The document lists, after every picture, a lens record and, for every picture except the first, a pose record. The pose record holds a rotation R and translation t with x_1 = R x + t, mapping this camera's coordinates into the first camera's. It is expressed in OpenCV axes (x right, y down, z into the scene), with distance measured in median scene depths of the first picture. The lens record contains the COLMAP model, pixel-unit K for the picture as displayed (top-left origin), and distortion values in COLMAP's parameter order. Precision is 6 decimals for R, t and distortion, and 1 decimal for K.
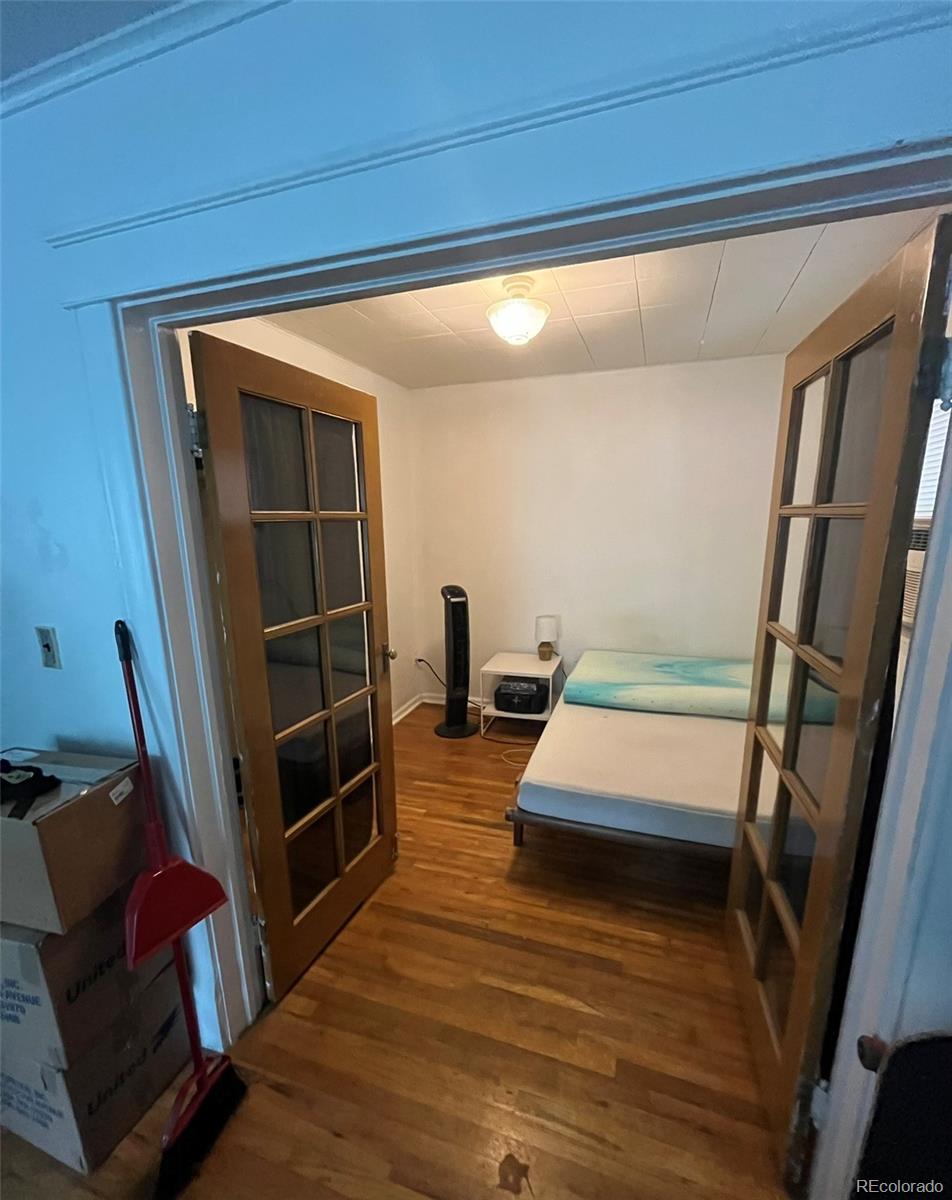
lens RADIAL K [[515.0, 0, 476.4], [0, 515.0, 633.1], [0, 0, 1]] dist [-0.001179, -0.000776]
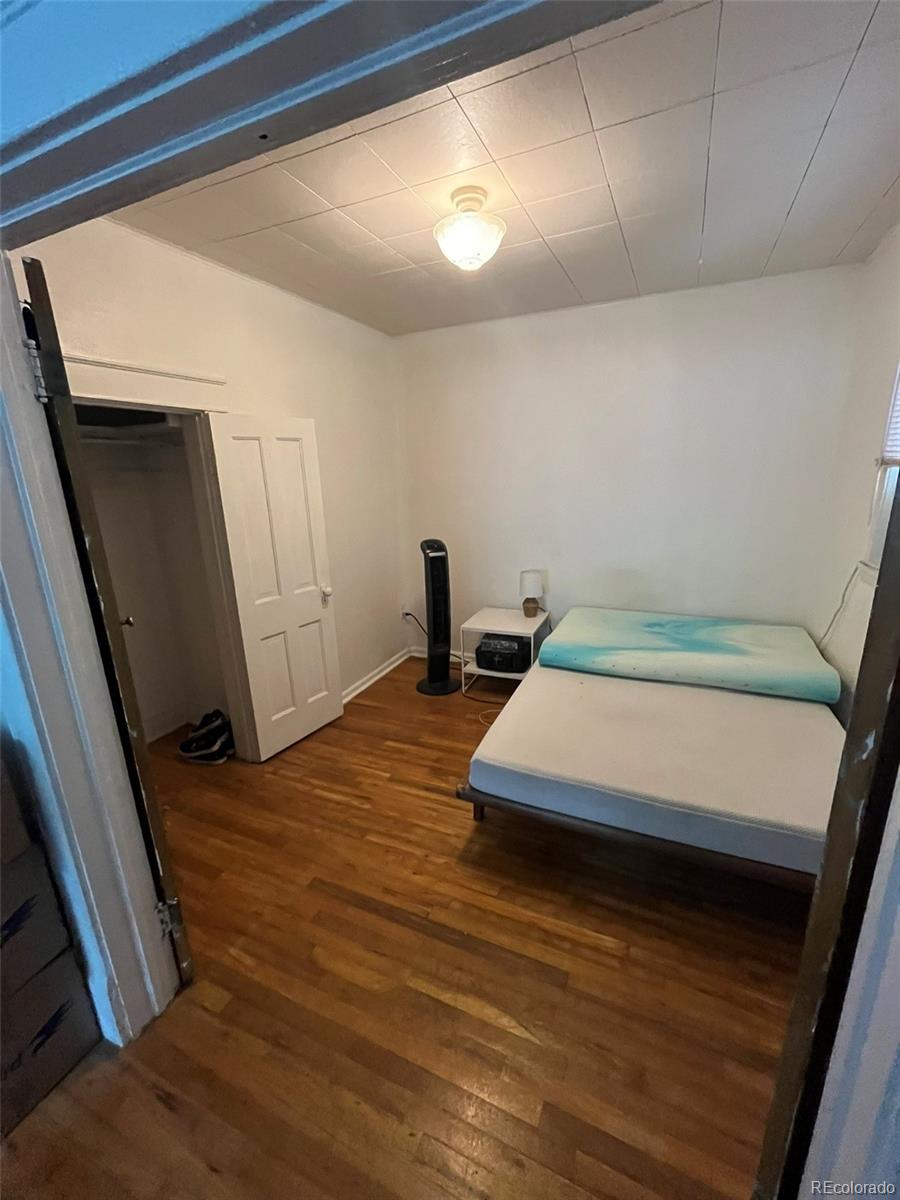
lens RADIAL K [[487.0, 0, 453.7], [0, 487.0, 598.6], [0, 0, 1]] dist [-0.003731, 0.000661]
pose [[0.995818, 0.007768, -0.091030, 0.132261], [-0.004152, 0.999197, 0.039849, -0.030572], [0.091267, -0.039304, 0.995051, 0.148463]]
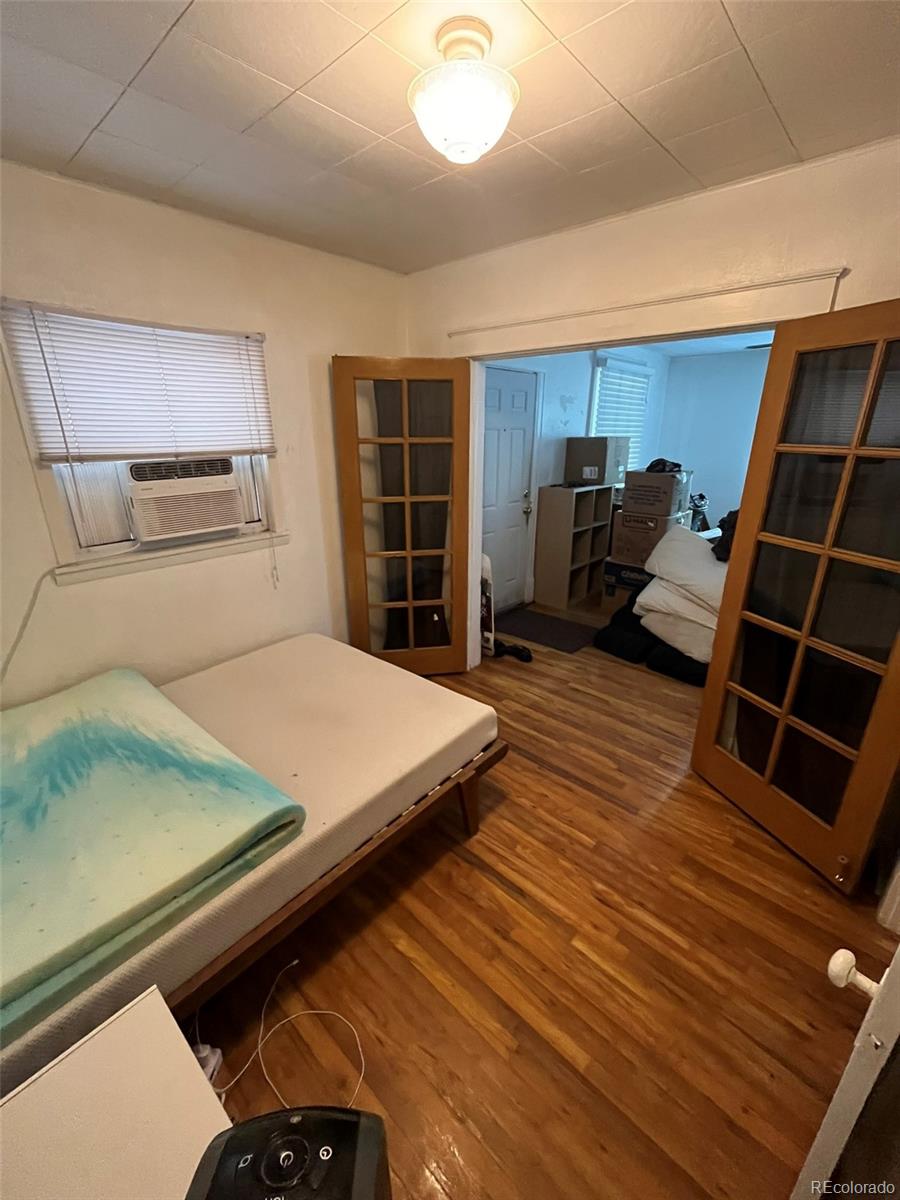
lens RADIAL K [[487.0, 0, 451.4], [0, 487.0, 598.1], [0, 0, 1]] dist [-0.003731, 0.000661]
pose [[-0.917883, -0.120827, 0.378009, -0.175984], [0.098872, 0.852861, 0.512692, -0.424432], [-0.384336, 0.507966, -0.770880, 1.694298]]
